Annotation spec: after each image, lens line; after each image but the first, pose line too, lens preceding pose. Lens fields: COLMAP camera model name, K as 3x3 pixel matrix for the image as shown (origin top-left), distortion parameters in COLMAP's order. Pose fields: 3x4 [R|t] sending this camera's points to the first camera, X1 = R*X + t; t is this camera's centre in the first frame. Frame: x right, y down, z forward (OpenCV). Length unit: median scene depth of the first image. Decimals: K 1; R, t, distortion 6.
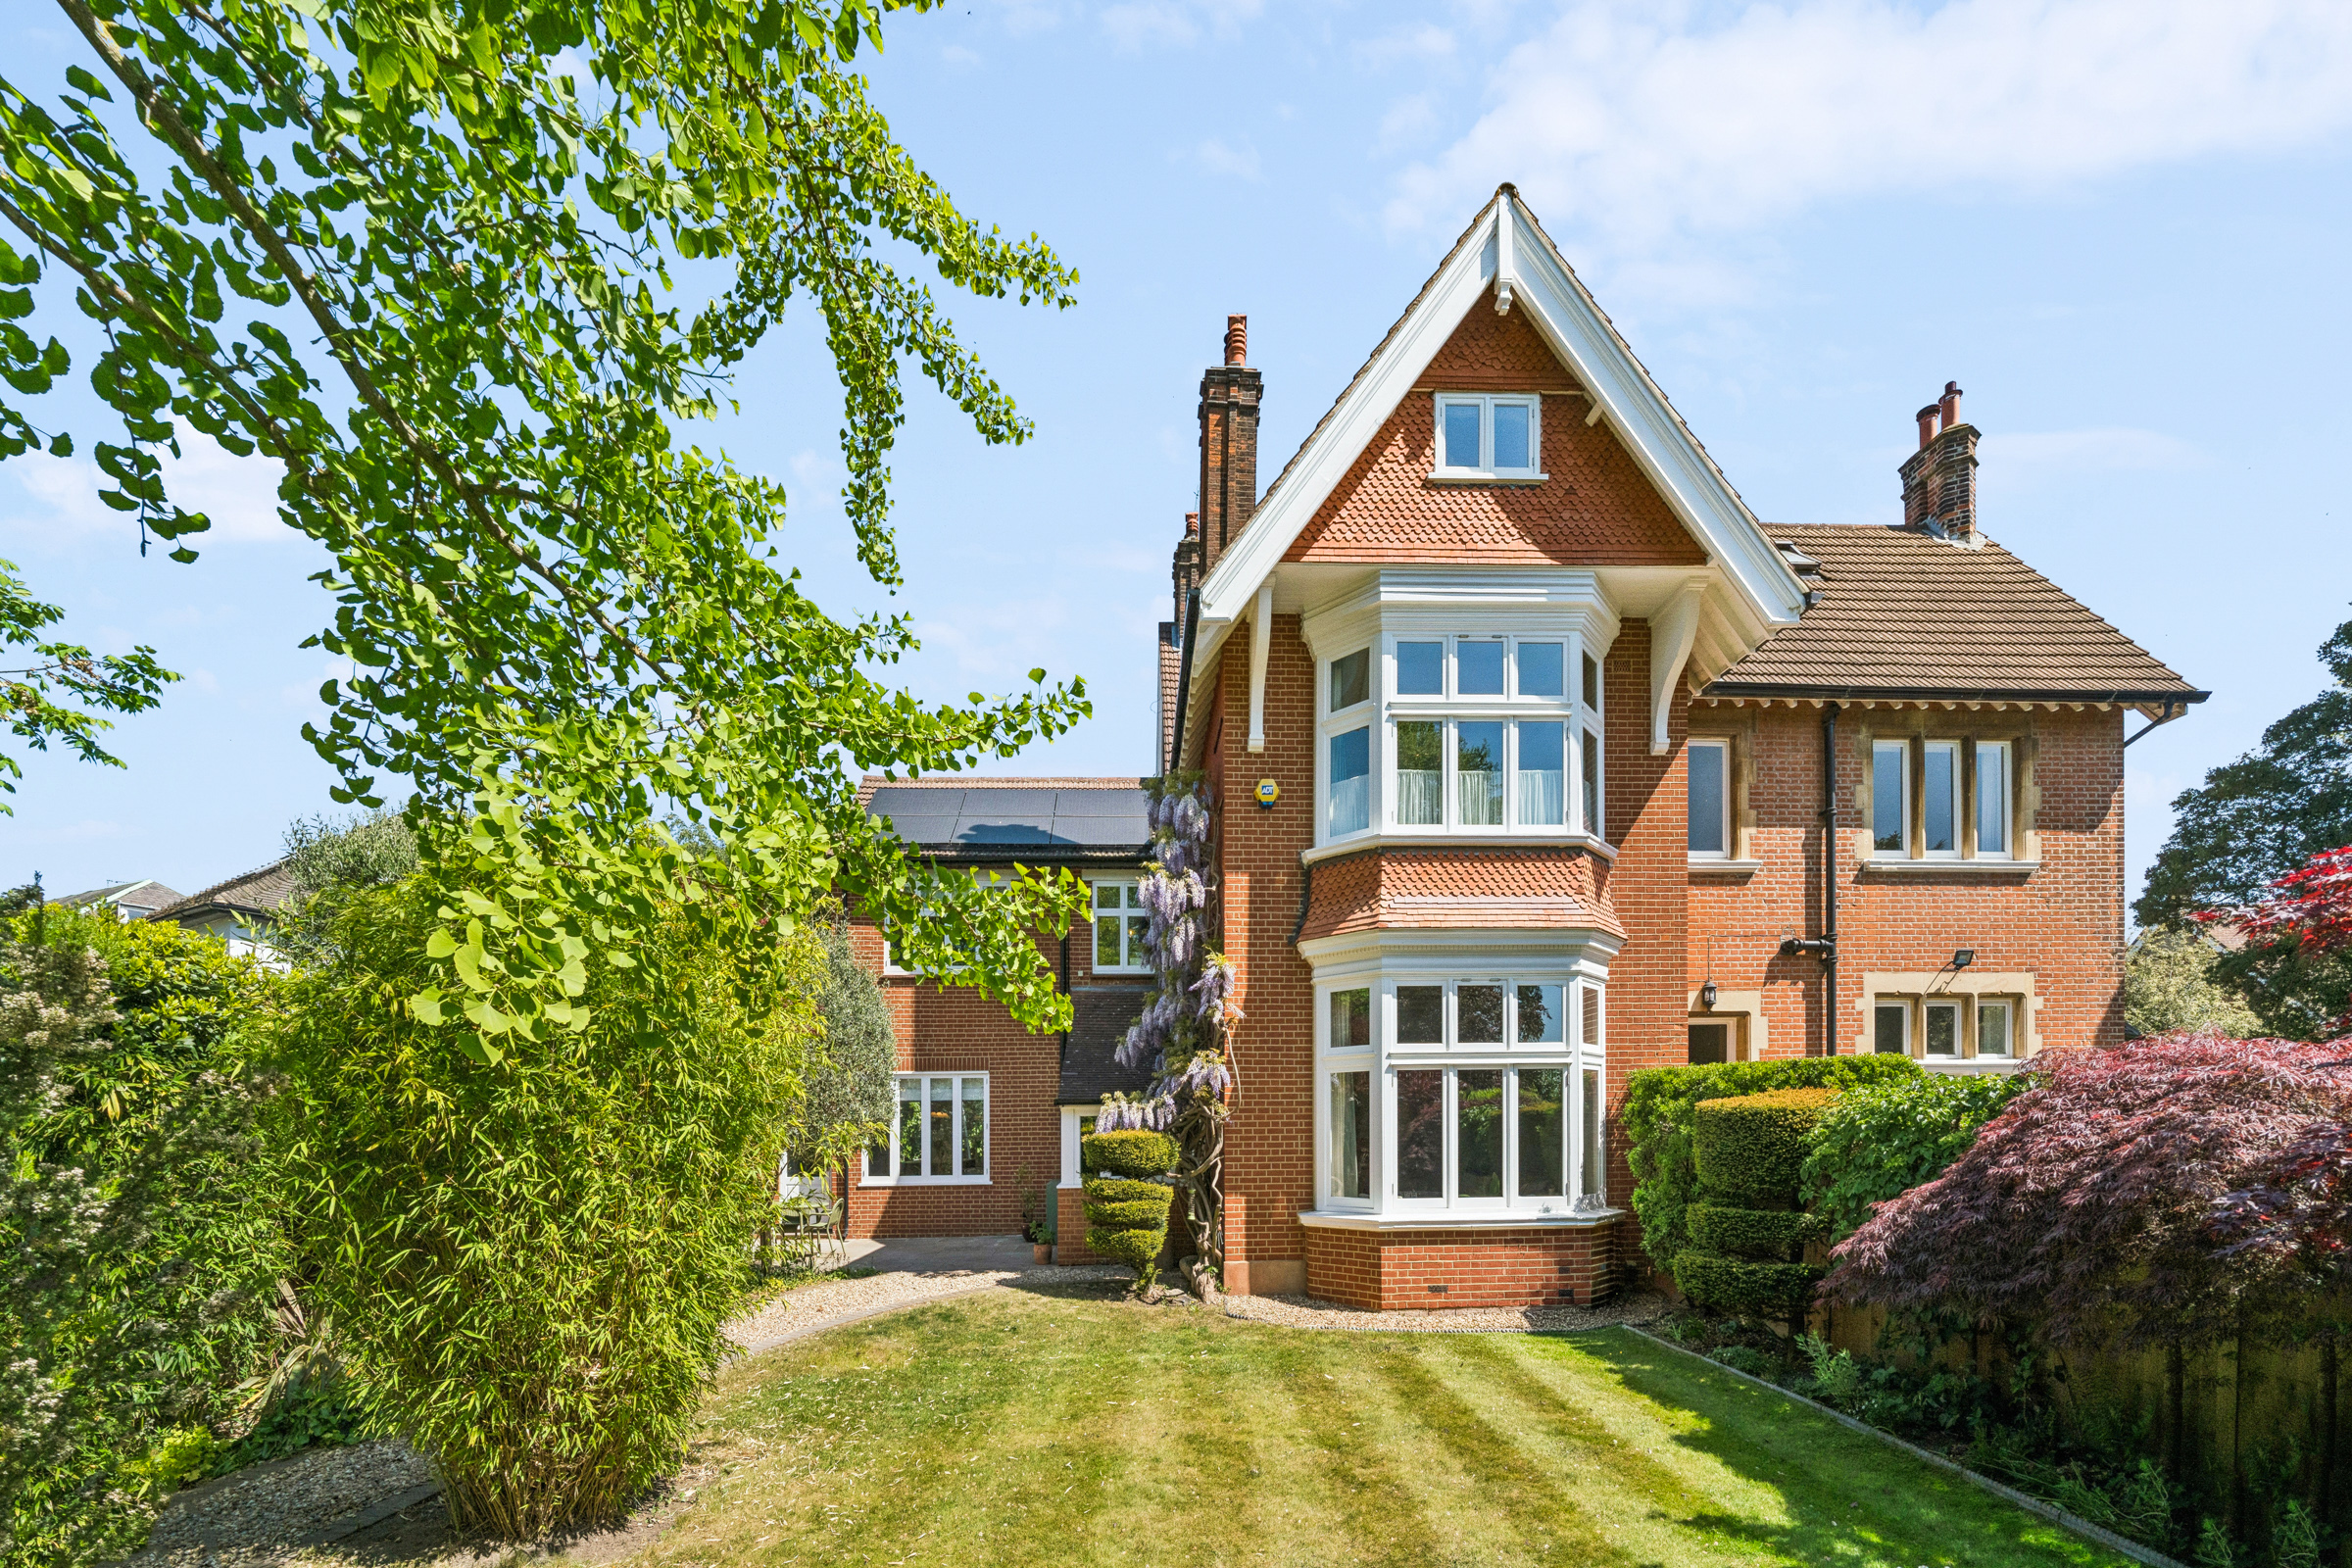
lens RADIAL K [[815.0, 0, 1170.8], [0, 815.0, 801.7], [0, 0, 1]] dist [-0.002143, -0.000250]
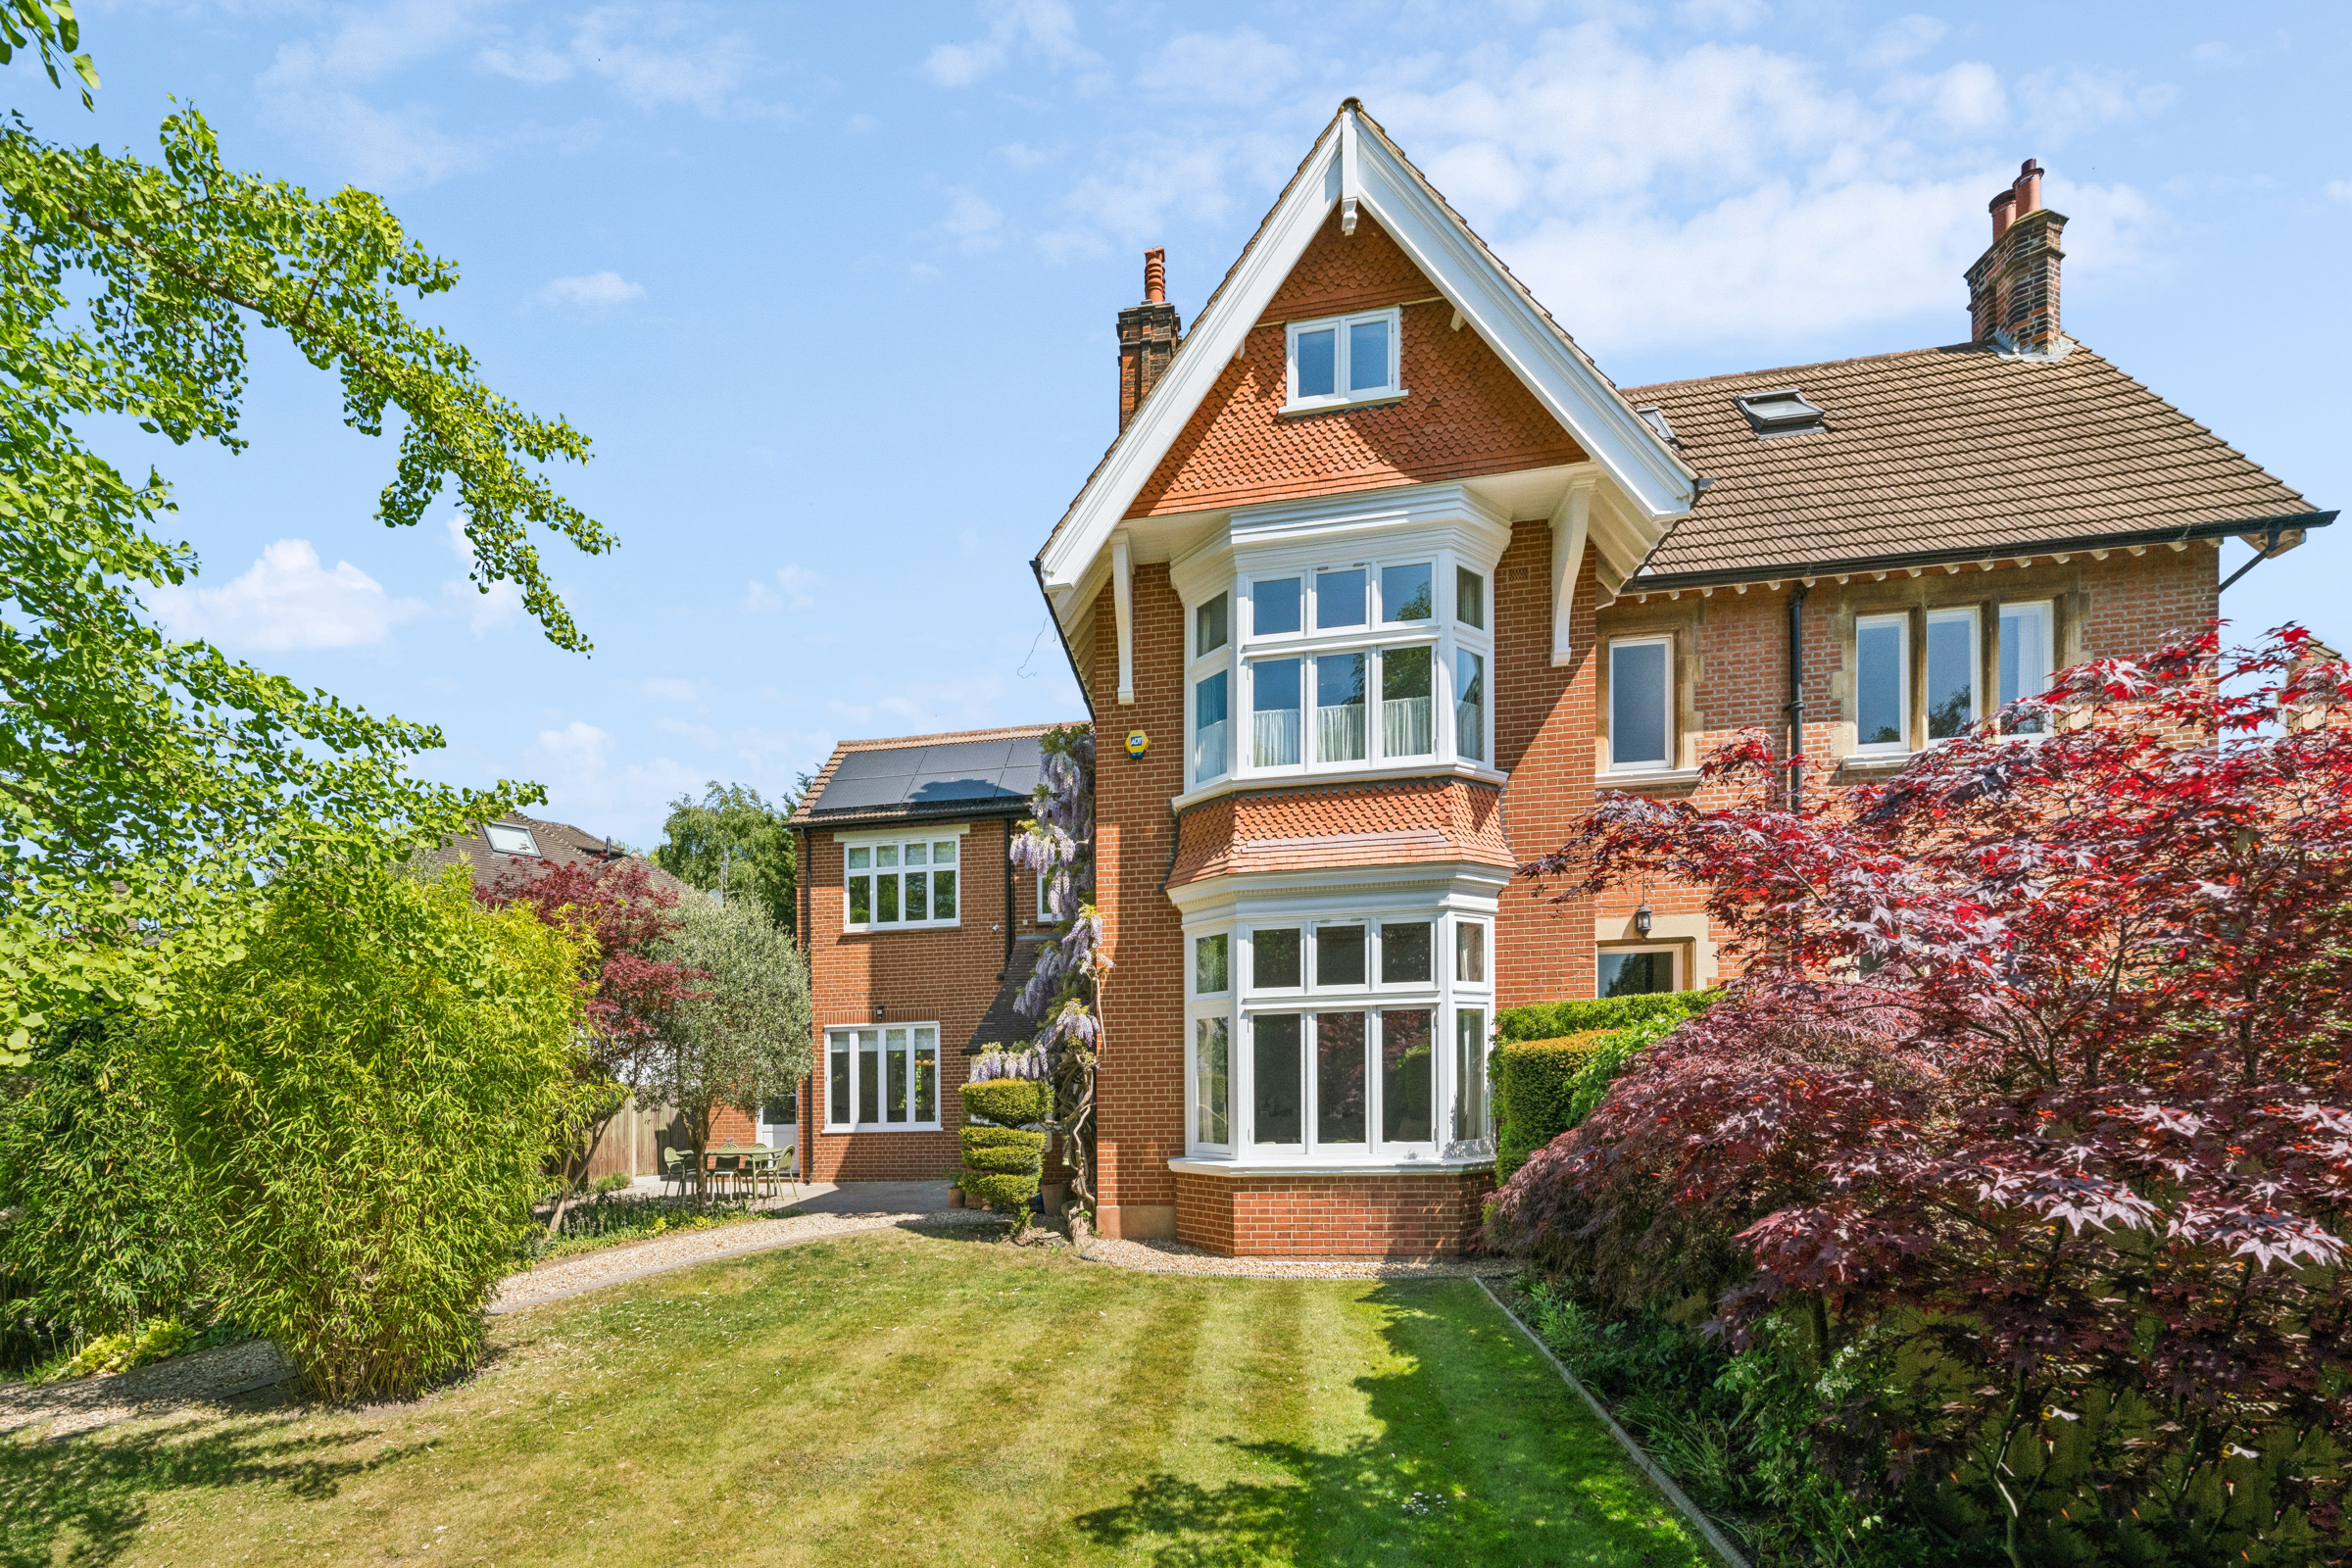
lens RADIAL K [[893.8, 0, 1176.6], [0, 893.8, 684.3], [0, 0, 1]] dist [0.001390, 0.000007]
pose [[0.980889, -0.090083, -0.172459, 0.364571], [0.086393, 0.995845, -0.028799, -0.048147], [0.174336, 0.013349, 0.984596, -0.097514]]
